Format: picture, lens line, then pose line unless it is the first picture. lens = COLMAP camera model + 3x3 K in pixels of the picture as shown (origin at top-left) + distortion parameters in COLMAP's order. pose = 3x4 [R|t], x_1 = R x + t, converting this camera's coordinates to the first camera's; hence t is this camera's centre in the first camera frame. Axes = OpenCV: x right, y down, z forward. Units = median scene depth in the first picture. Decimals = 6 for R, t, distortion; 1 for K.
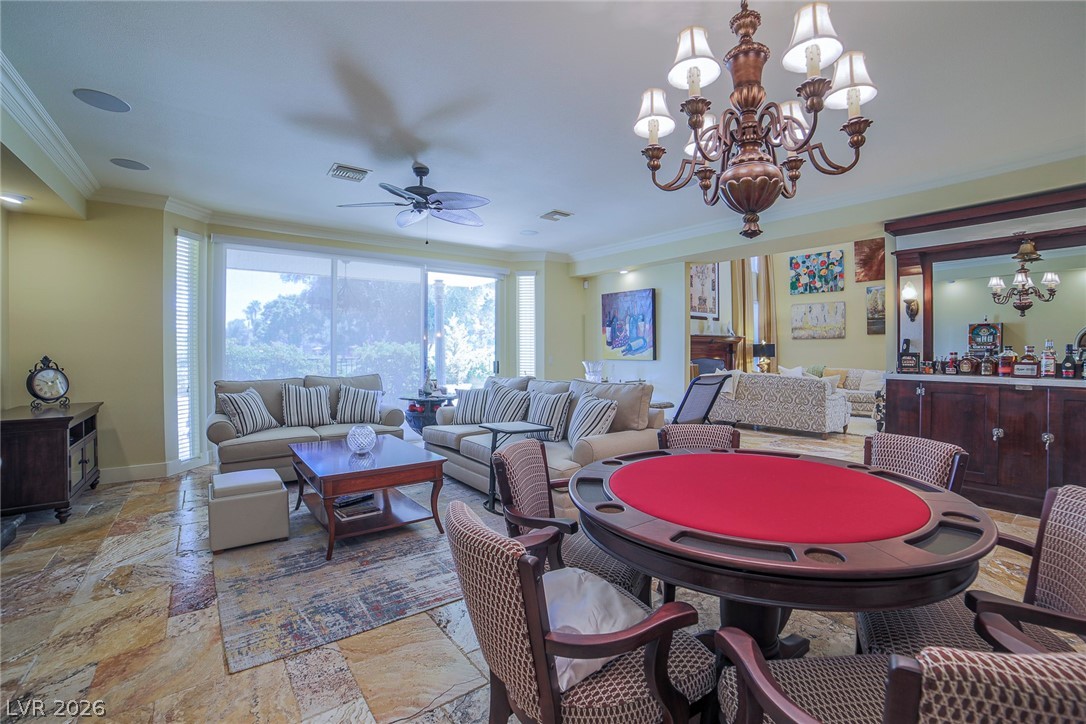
lens RADIAL K [[474.3, 0, 539.8], [0, 474.3, 358.3], [0, 0, 1]] dist [-0.085791, 0.032068]
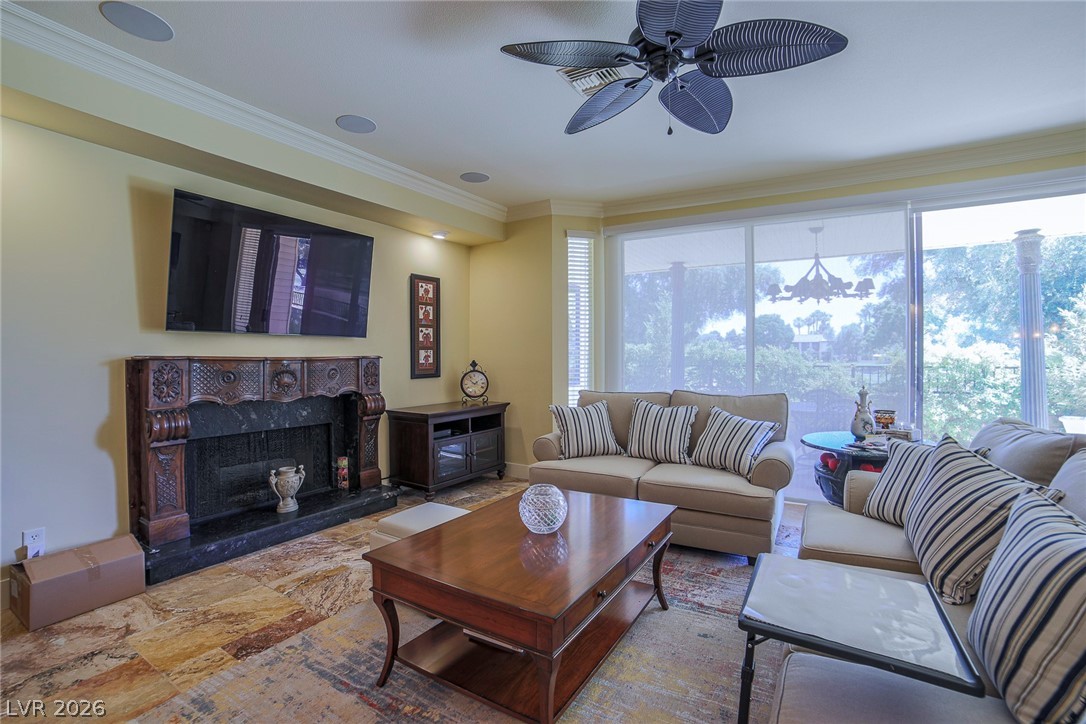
lens RADIAL K [[474.3, 0, 539.8], [0, 474.3, 358.3], [0, 0, 1]] dist [-0.085791, 0.032068]
pose [[0.358766, -0.000070, -0.933427, 0.148276], [-0.011092, 0.999929, -0.004338, -0.007894], [0.933361, 0.011910, 0.358740, 0.714131]]
